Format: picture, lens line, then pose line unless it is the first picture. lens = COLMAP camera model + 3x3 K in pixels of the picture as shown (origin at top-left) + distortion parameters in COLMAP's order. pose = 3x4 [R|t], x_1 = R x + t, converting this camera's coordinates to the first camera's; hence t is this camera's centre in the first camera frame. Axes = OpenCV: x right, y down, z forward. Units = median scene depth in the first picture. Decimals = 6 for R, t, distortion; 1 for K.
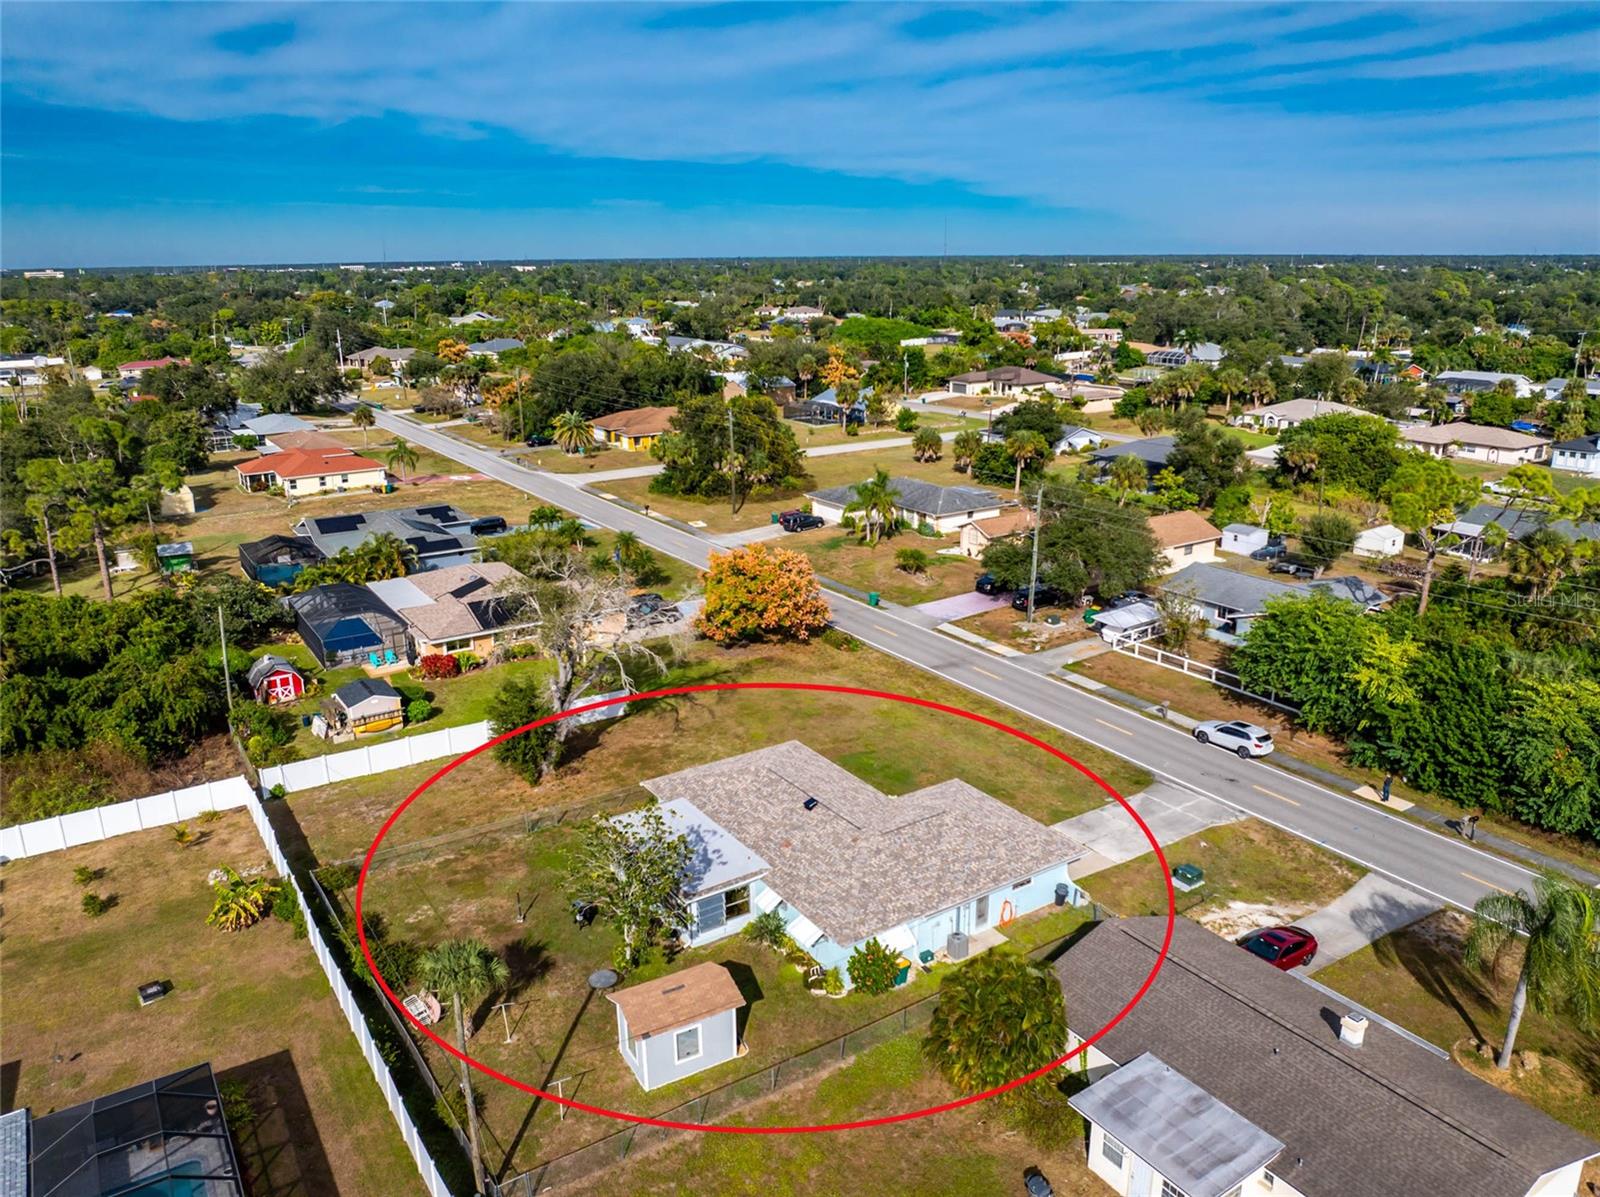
lens RADIAL K [[1172.0, 0, 827.2], [0, 1172.0, 595.5], [0, 0, 1]] dist [-0.028429, 0.001650]
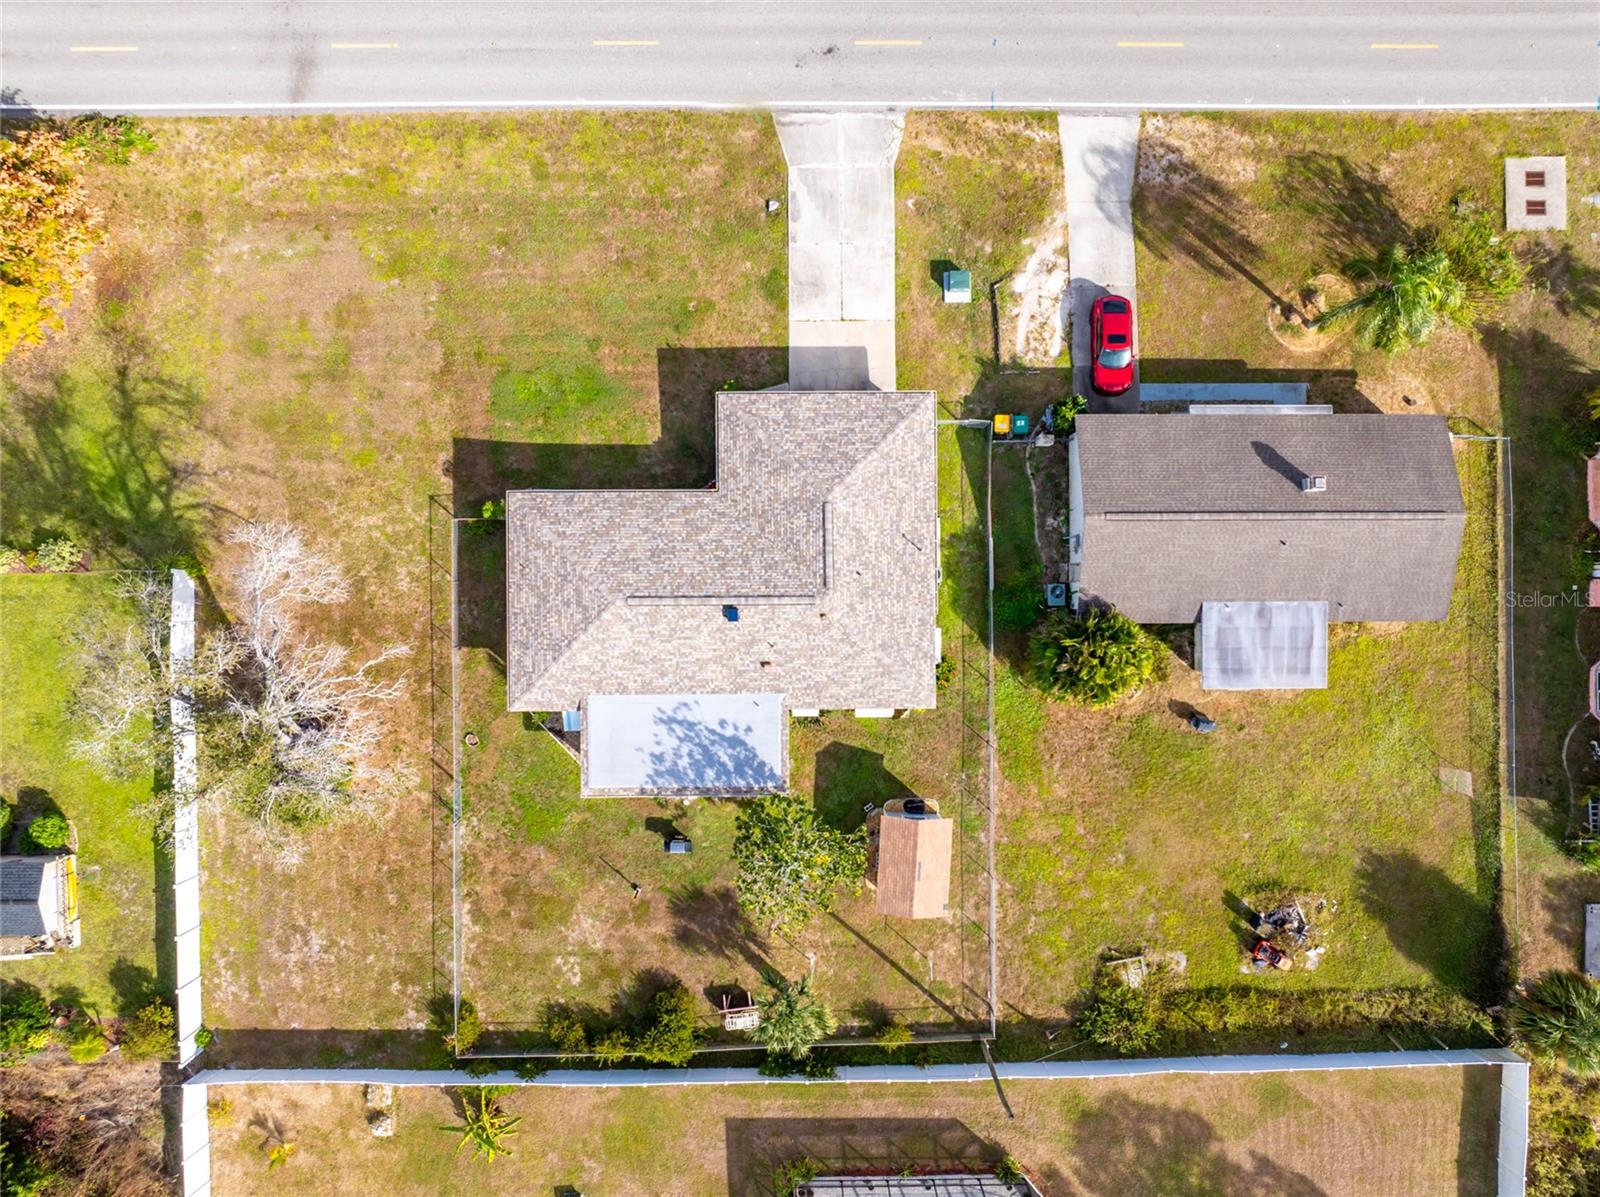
lens RADIAL K [[1127.9, 0, 800.0], [0, 1127.9, 598.5], [0, 0, 1]] dist [-0.044303, 0.004221]
pose [[0.555589, -0.831448, 0.003816, 0.012694], [0.221038, 0.152122, 0.963328, -0.376012], [-0.801538, -0.534371, 0.268299, 0.432158]]
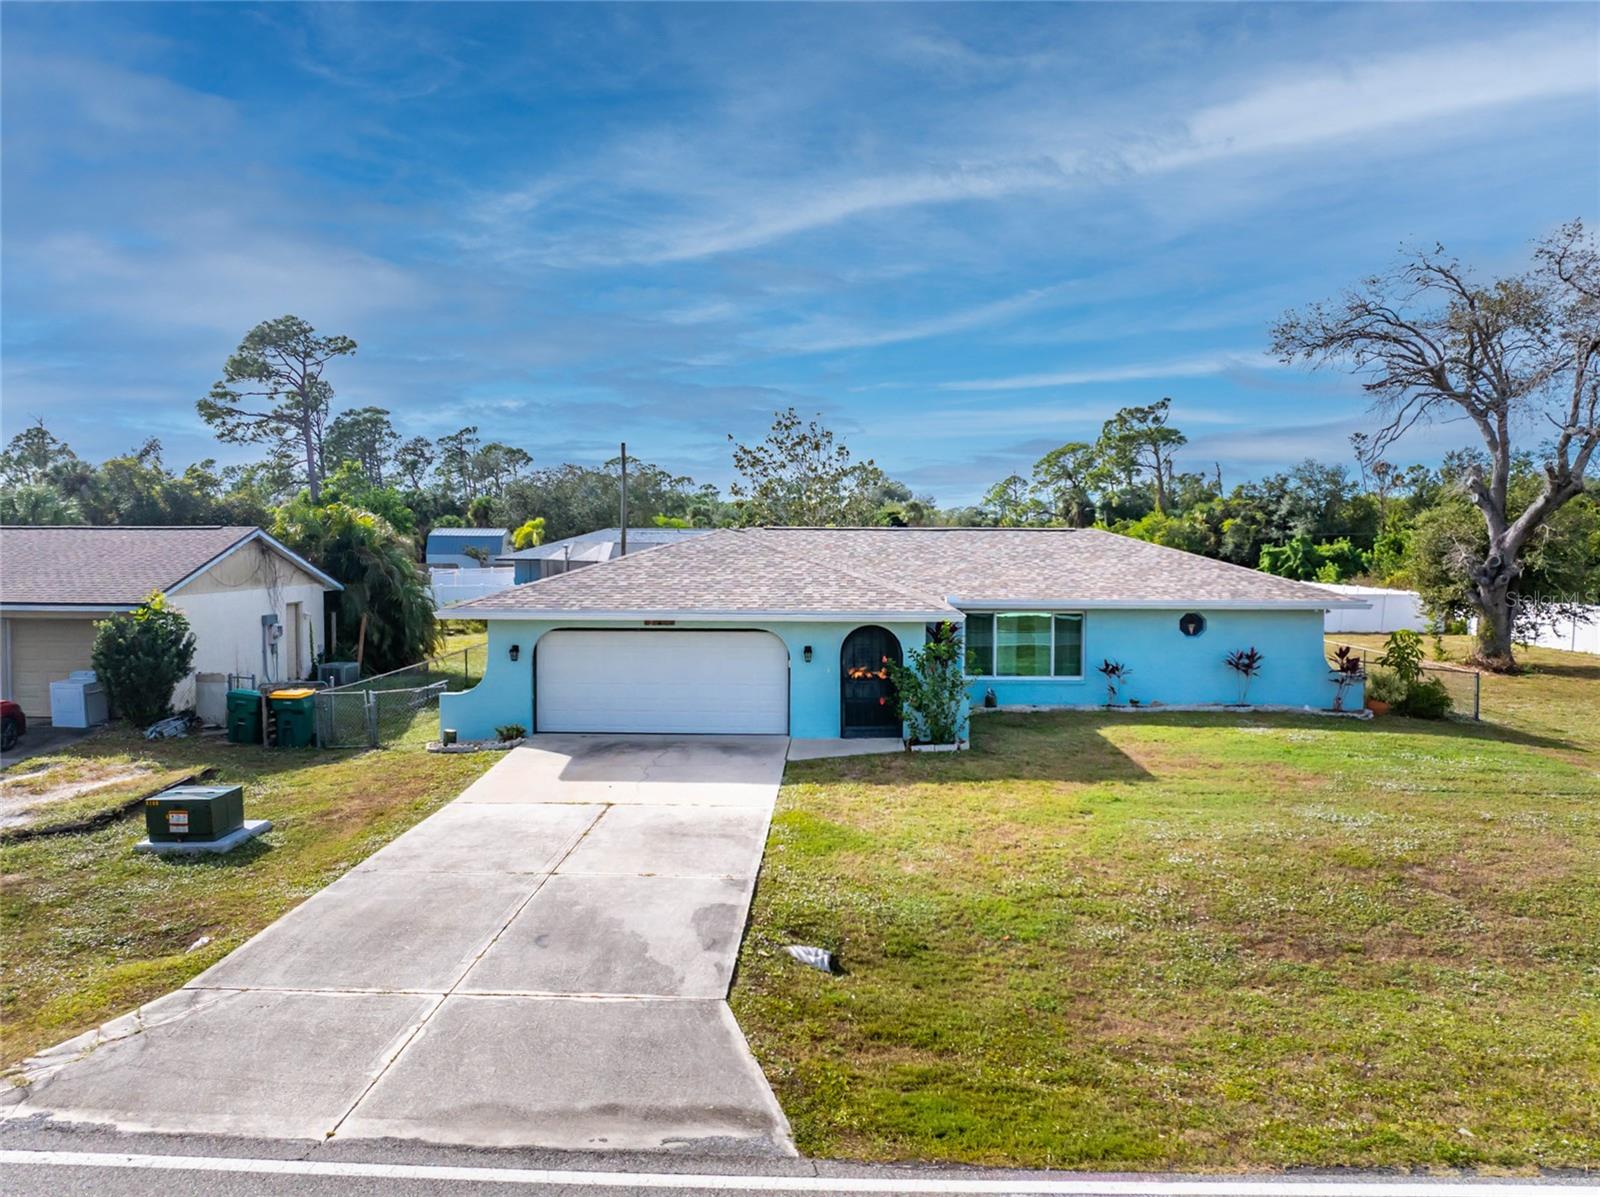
lens RADIAL K [[1164.8, 0, 801.5], [0, 1164.8, 620.6], [0, 0, 1]] dist [-0.039377, 0.006037]
pose [[-0.589473, 0.056948, -0.805778, 0.266685], [-0.225075, 0.946429, 0.231544, 0.058248], [0.775798, 0.317850, -0.545077, 0.748847]]
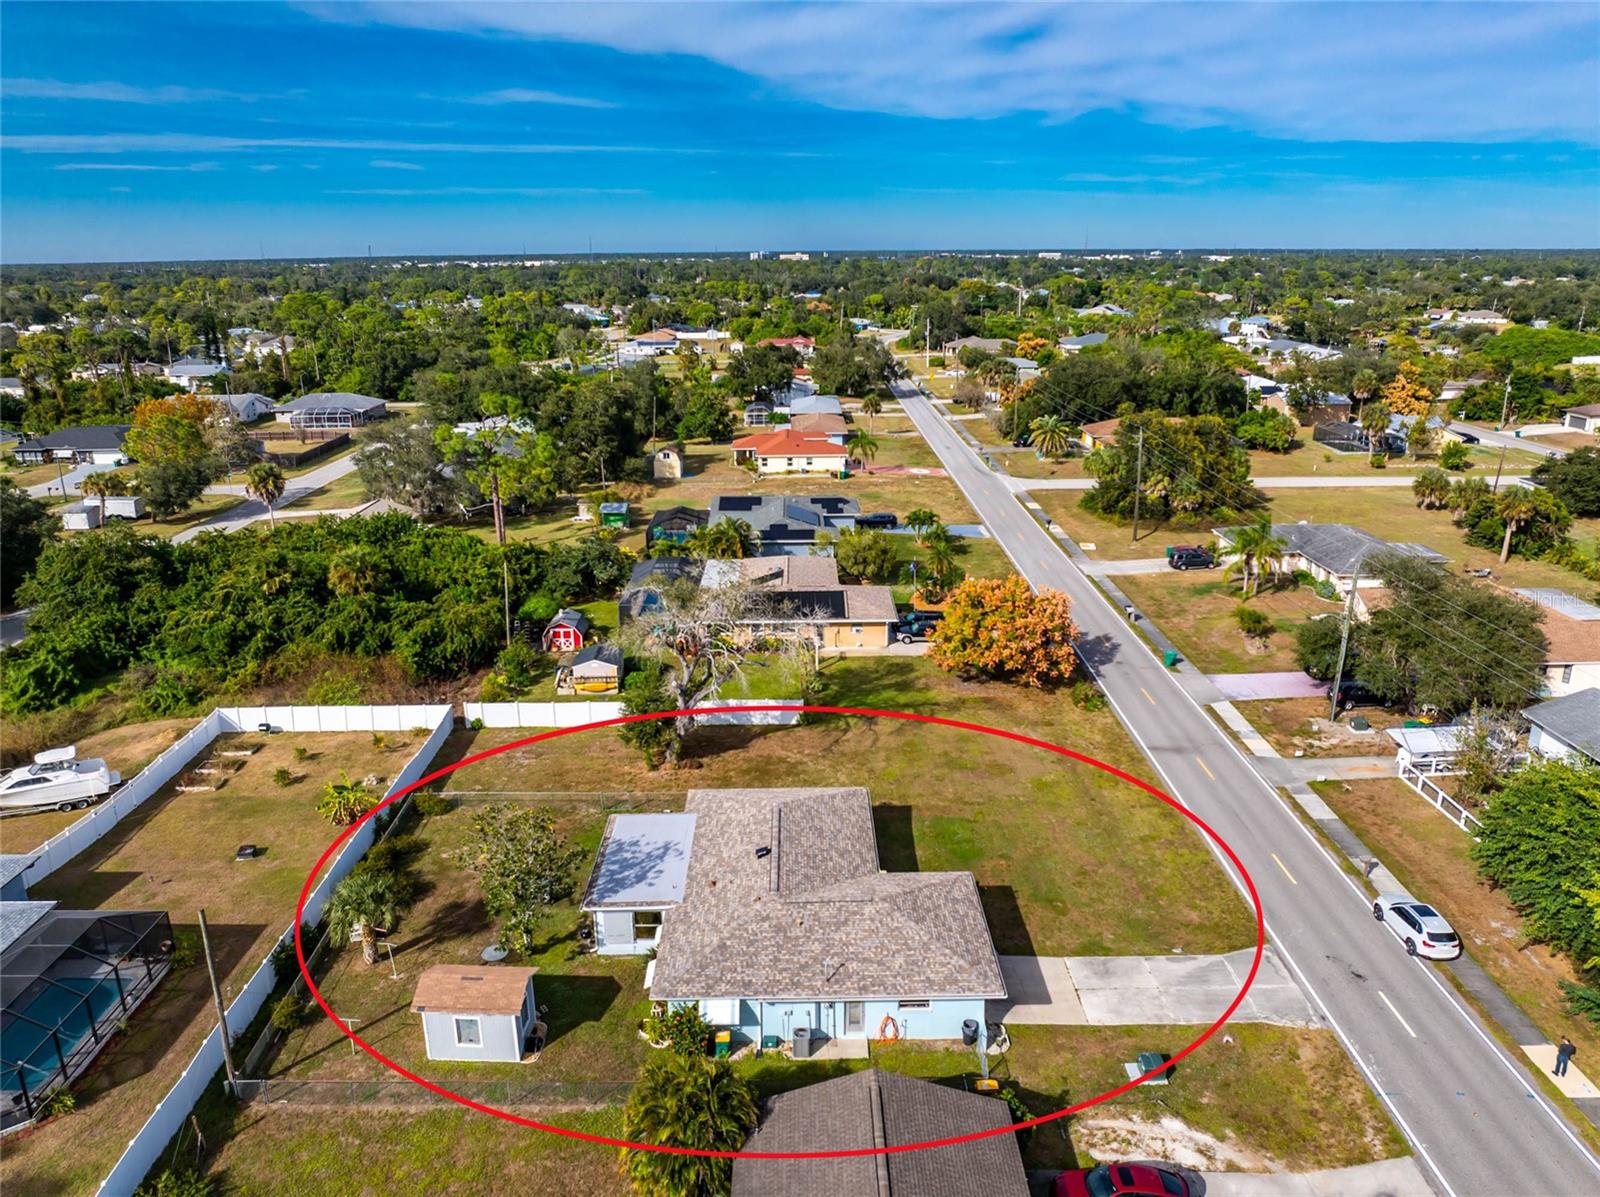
lens RADIAL K [[1188.4, 0, 800.0], [0, 1188.4, 598.5], [0, 0, 1]] dist [-0.030035, -0.012374]
pose [[0.831844, 0.155849, -0.532678, 0.292913], [-0.151539, 0.987075, 0.052147, -0.048457], [0.533920, 0.037343, 0.844710, 0.109745]]
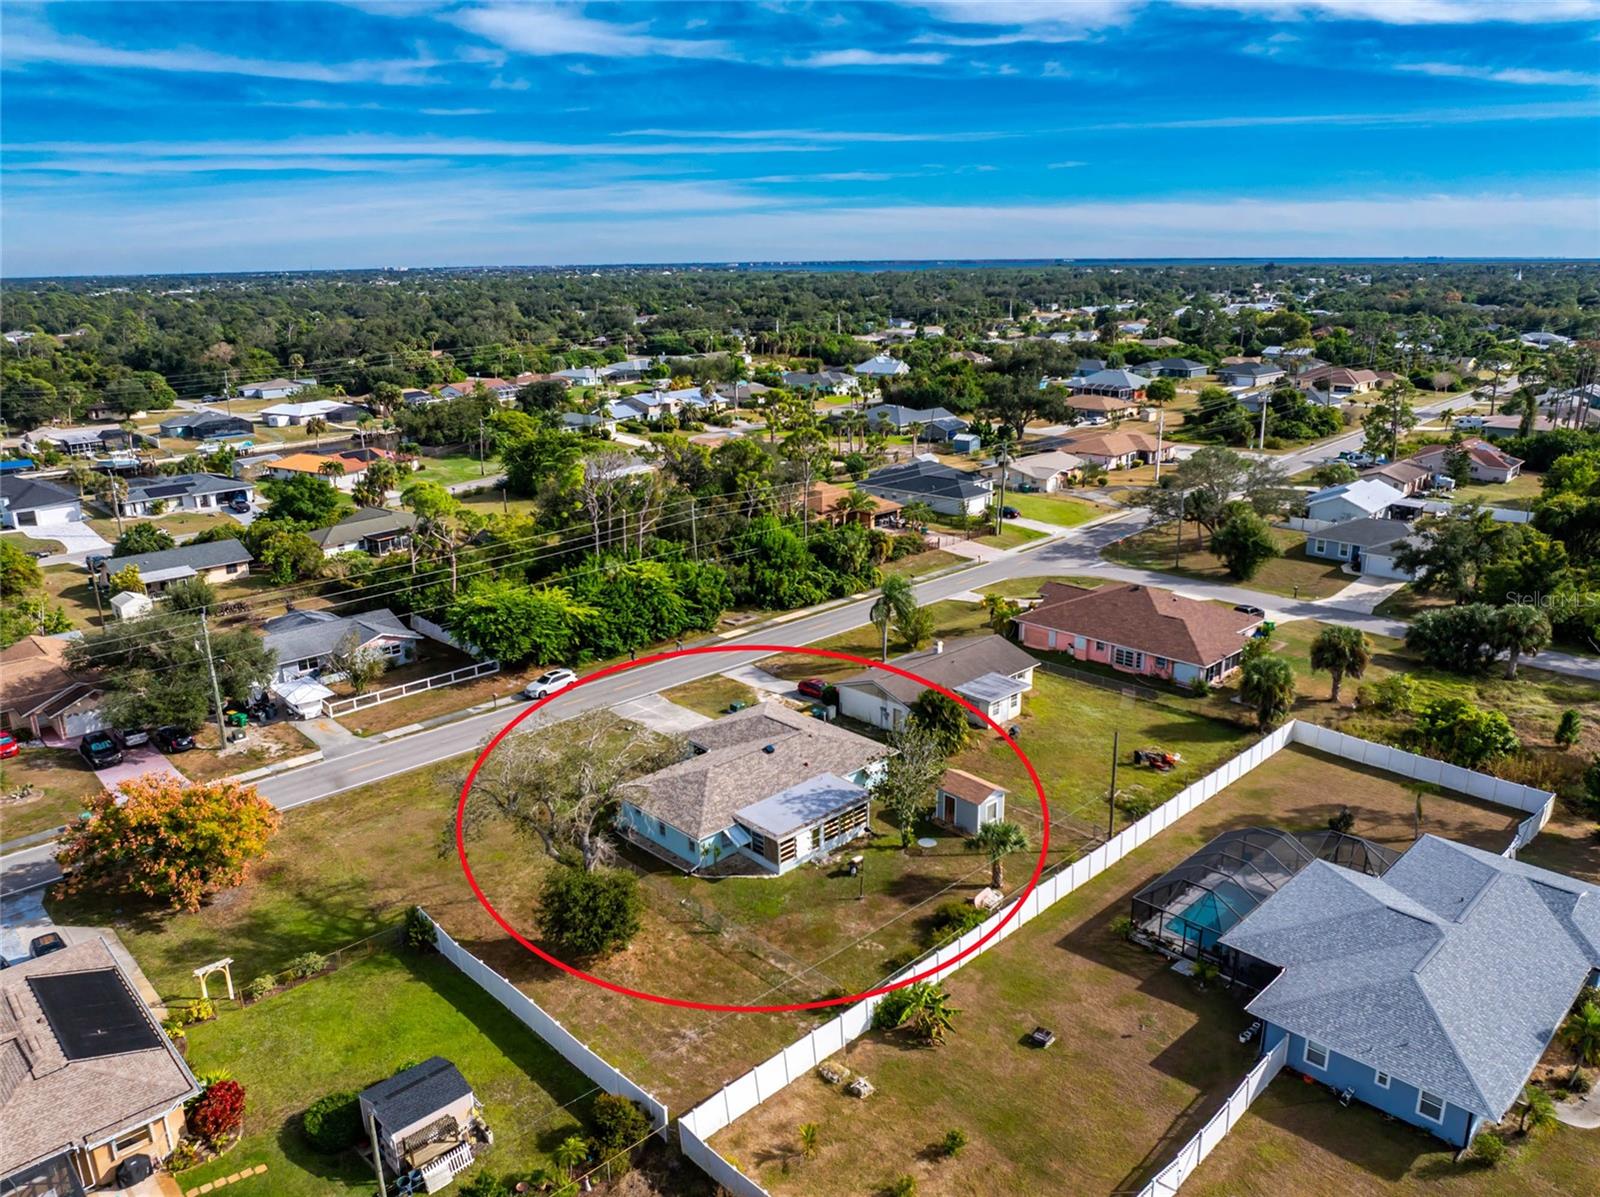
lens RADIAL K [[1164.8, 0, 801.5], [0, 1164.8, 620.6], [0, 0, 1]] dist [-0.039377, 0.006037]
pose [[-0.170627, -0.284703, 0.943308, -0.783361], [0.286387, 0.901689, 0.323944, -0.246602], [-0.942799, 0.325425, -0.072317, 0.593423]]
